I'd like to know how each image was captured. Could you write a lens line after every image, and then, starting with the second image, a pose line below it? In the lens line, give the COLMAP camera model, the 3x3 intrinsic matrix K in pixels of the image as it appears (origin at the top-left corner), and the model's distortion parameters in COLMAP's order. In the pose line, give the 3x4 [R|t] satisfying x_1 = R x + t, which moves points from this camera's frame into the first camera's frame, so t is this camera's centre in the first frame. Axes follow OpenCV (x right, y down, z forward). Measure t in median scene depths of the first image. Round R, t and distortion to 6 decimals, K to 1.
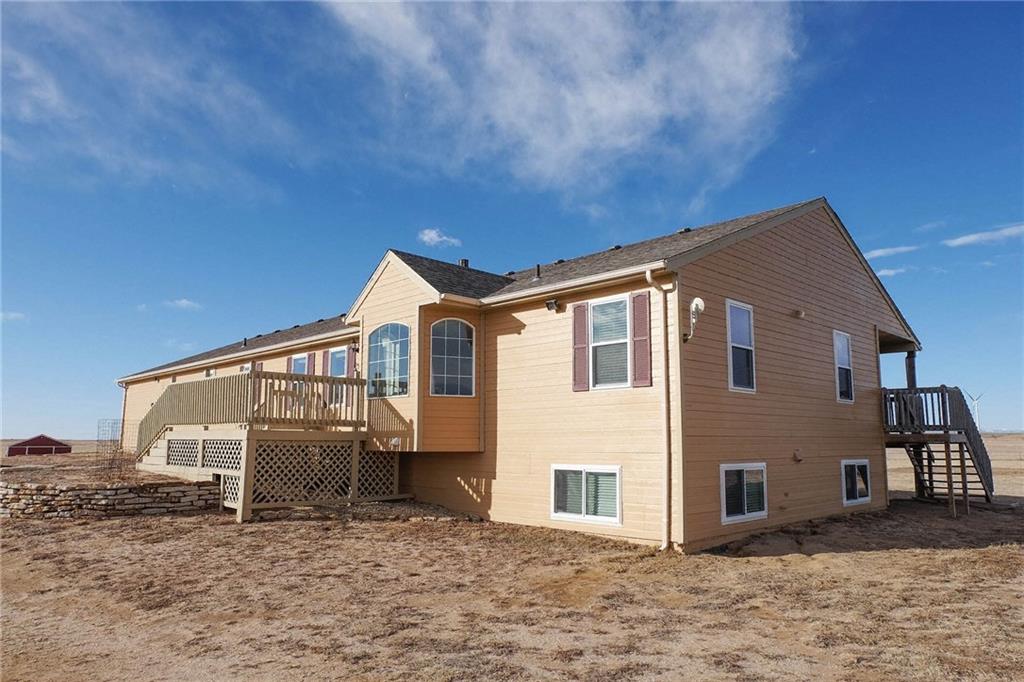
lens RADIAL K [[698.9, 0, 517.5], [0, 698.9, 338.0], [0, 0, 1]] dist [-0.029802, 0.003267]
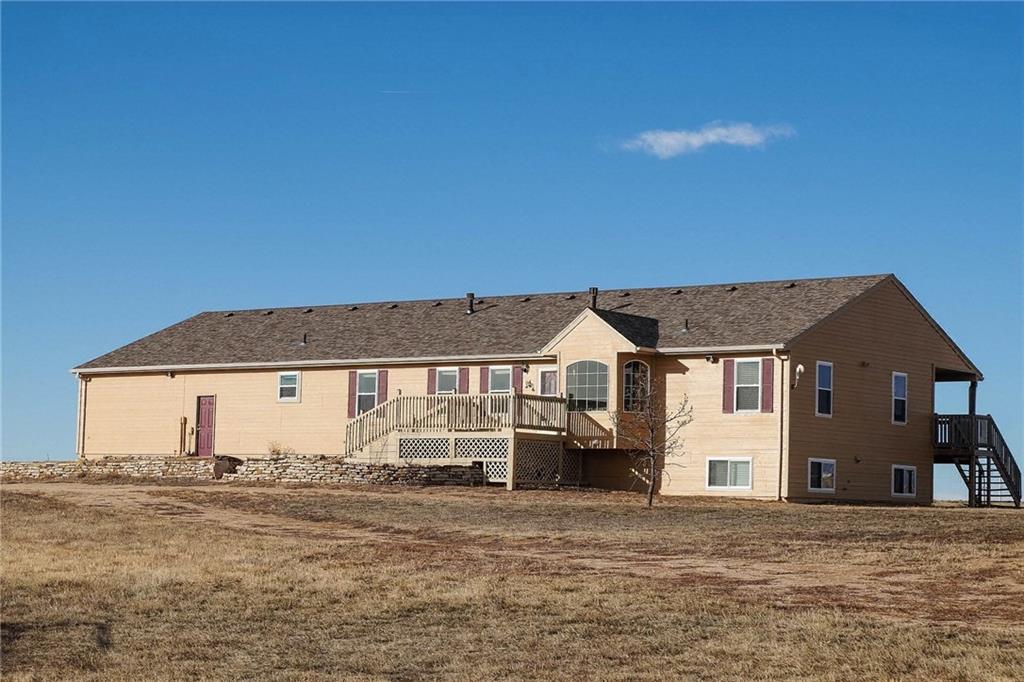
lens RADIAL K [[2183.1, 0, 510.4], [0, 2183.1, 343.2], [0, 0, 1]] dist [0.178819, 0.000000]
pose [[0.988847, 0.031104, 0.145652, -1.130751], [-0.041398, 0.996813, 0.068184, -0.404225], [-0.143067, -0.073453, 0.986983, -3.865392]]
